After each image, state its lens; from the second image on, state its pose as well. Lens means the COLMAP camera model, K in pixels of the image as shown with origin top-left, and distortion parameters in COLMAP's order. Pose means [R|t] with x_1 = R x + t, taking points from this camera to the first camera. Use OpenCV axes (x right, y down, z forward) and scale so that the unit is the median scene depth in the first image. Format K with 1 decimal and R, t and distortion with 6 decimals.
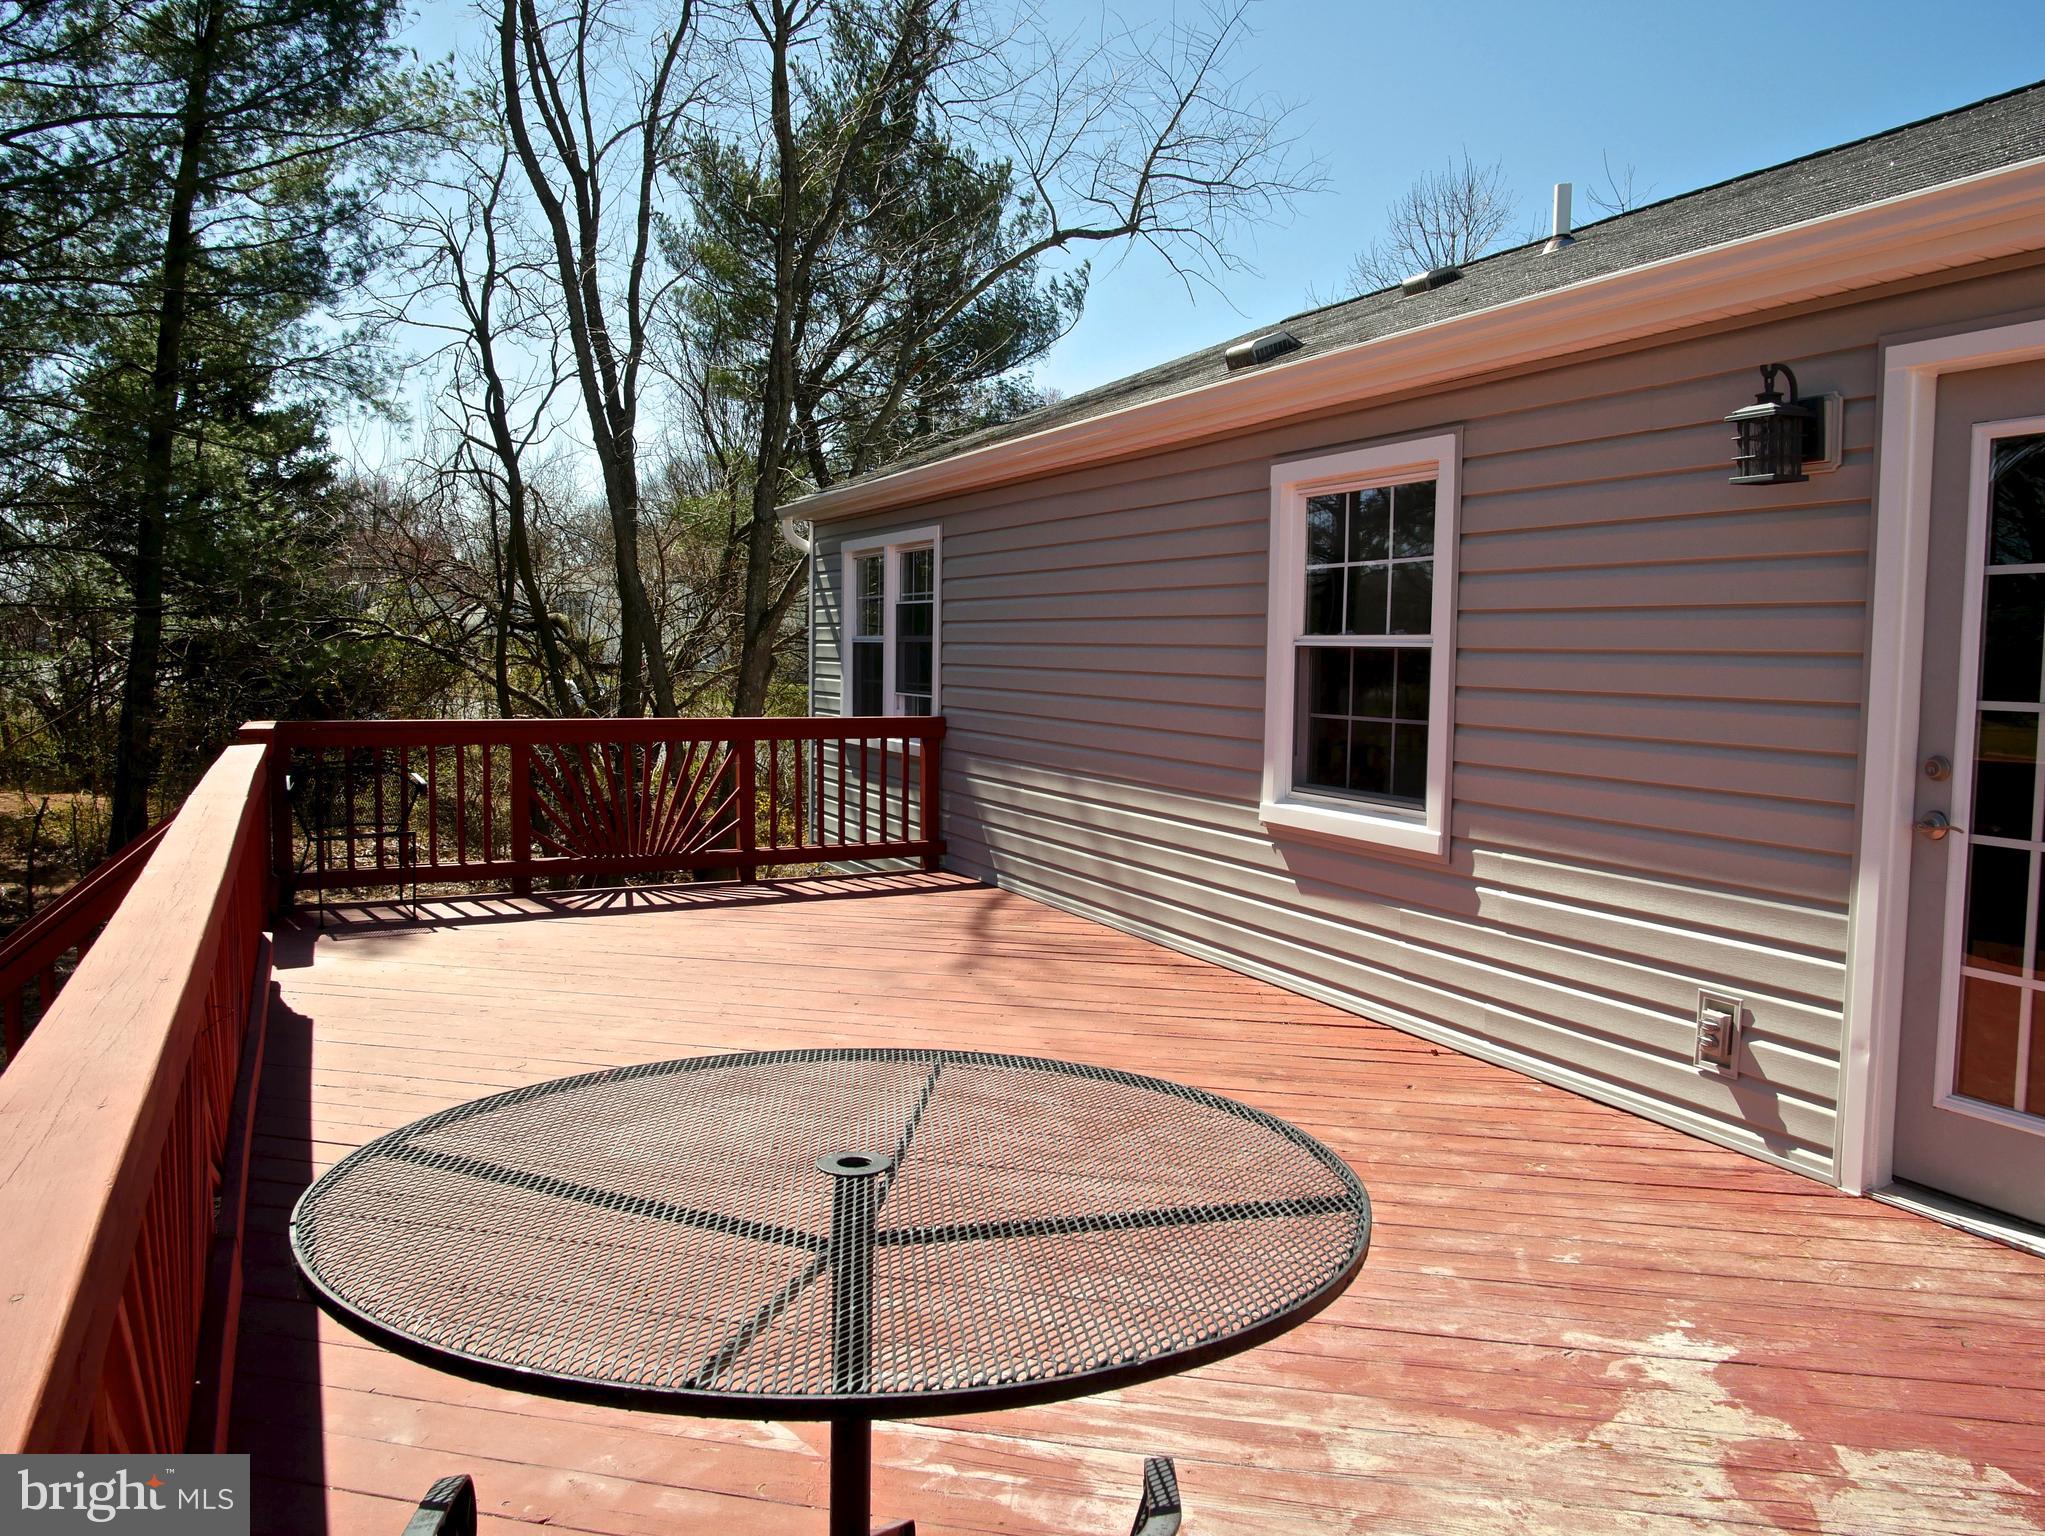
lens RADIAL K [[1466.7, 0, 1036.7], [0, 1466.7, 764.1], [0, 0, 1]] dist [-0.027151, -0.001616]
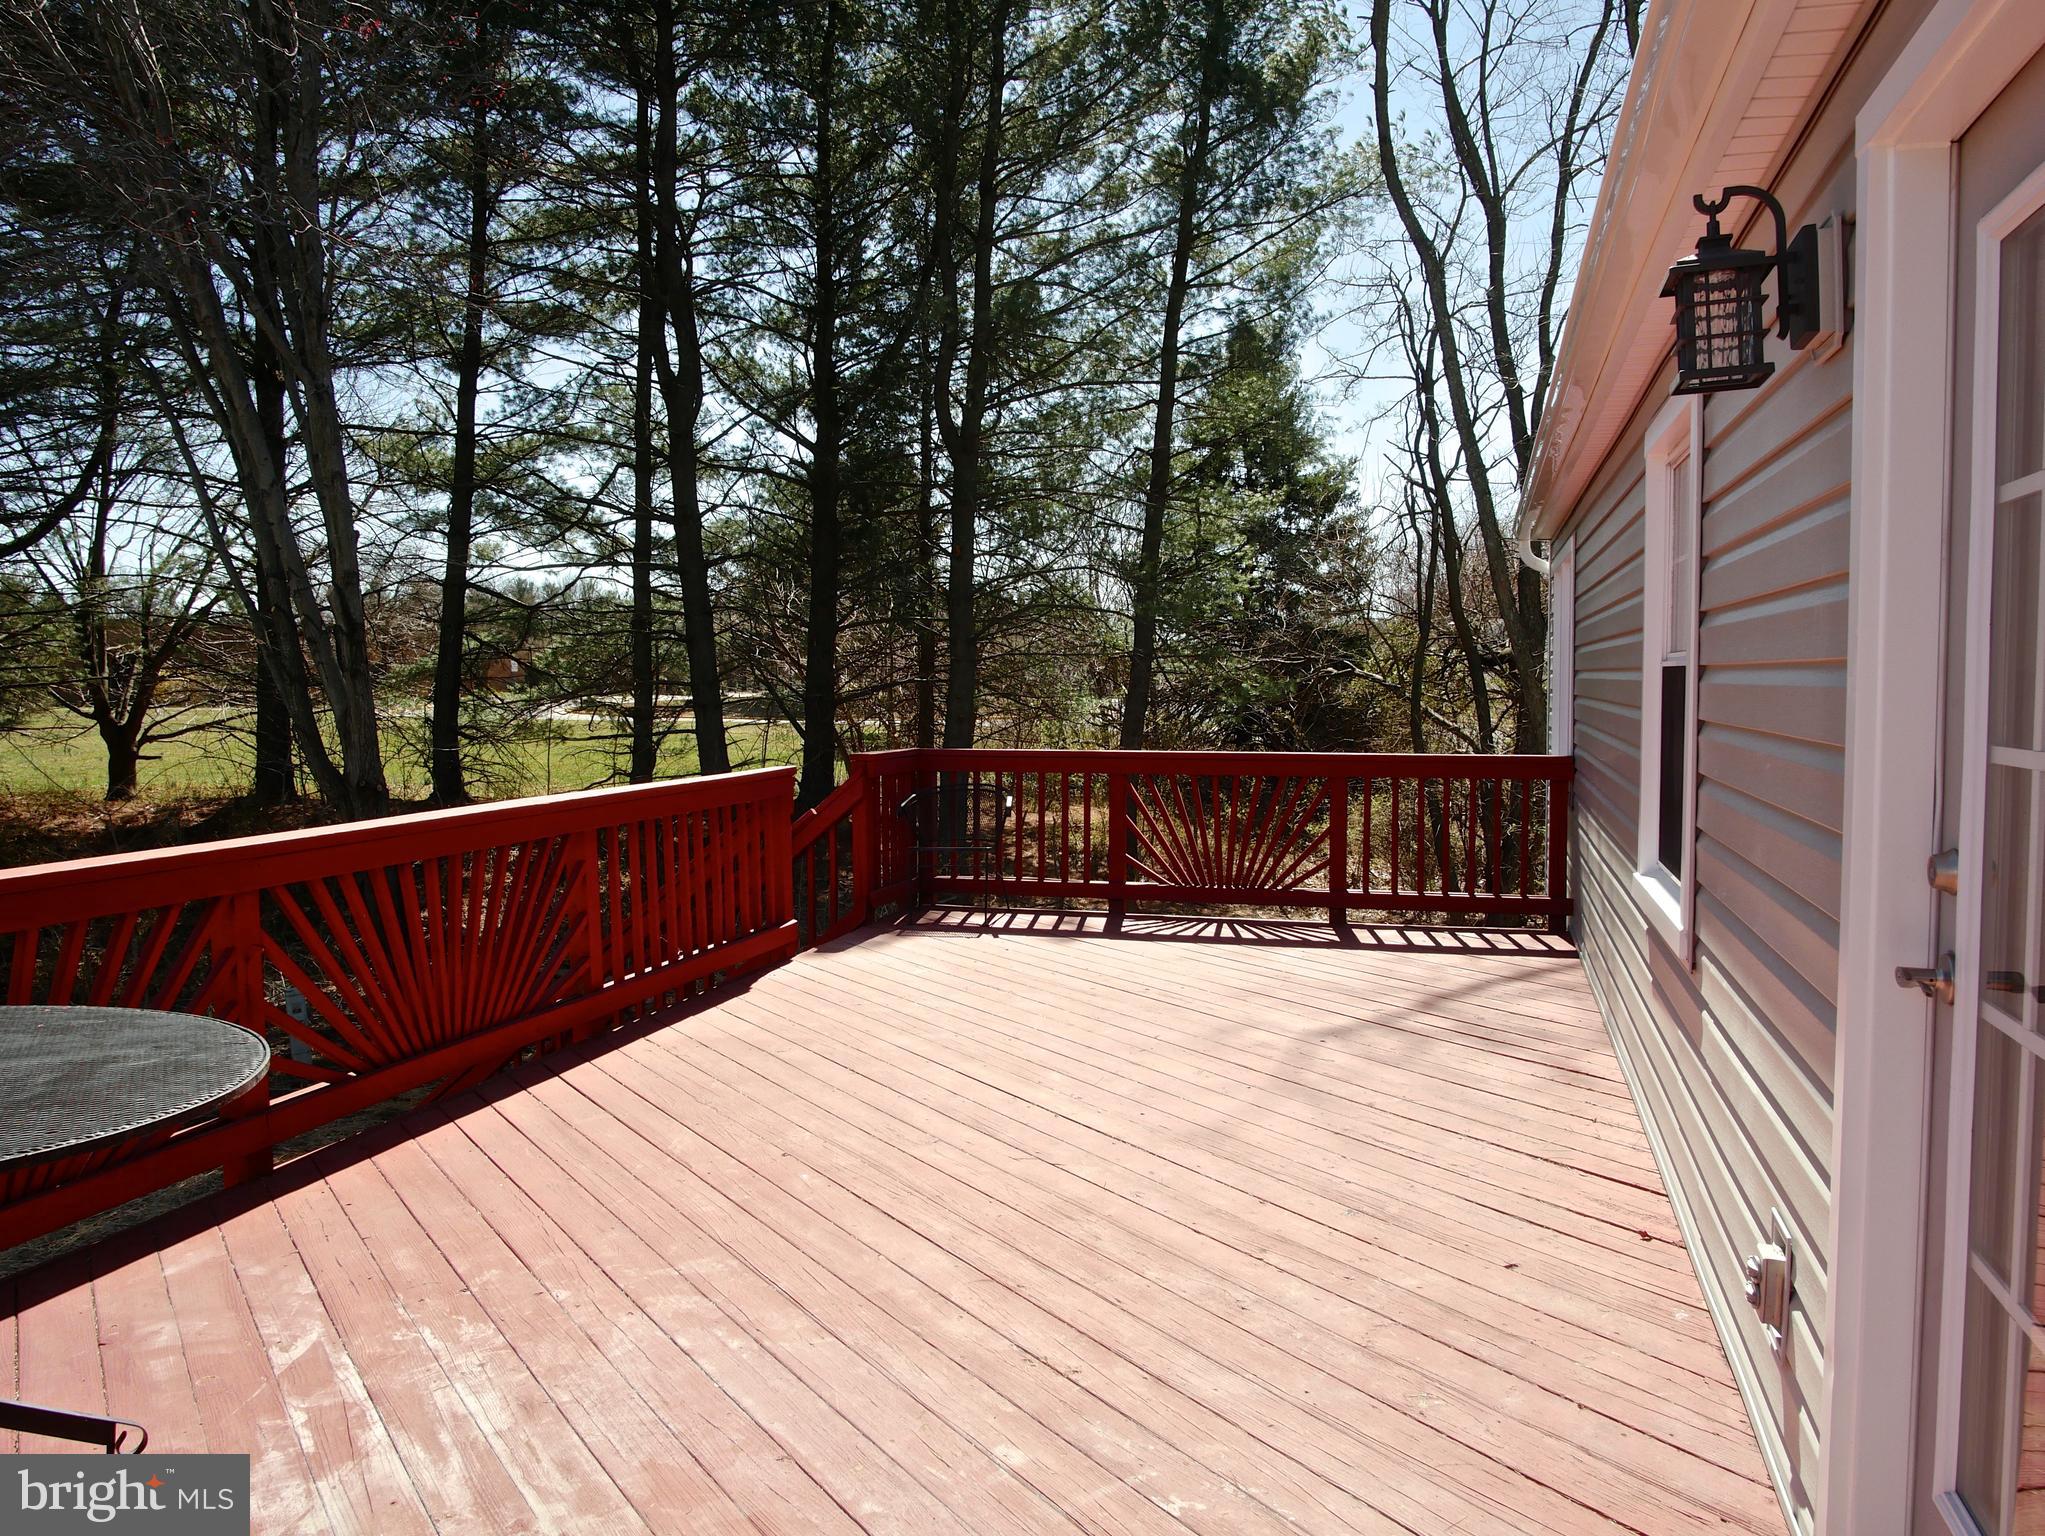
lens RADIAL K [[1466.7, 0, 1036.7], [0, 1466.7, 764.1], [0, 0, 1]] dist [-0.027151, -0.001616]
pose [[0.730197, 0.021661, -0.682893, 0.320670], [-0.038788, 0.999200, -0.009781, -0.007677], [0.682134, 0.033630, 0.730453, 0.164536]]
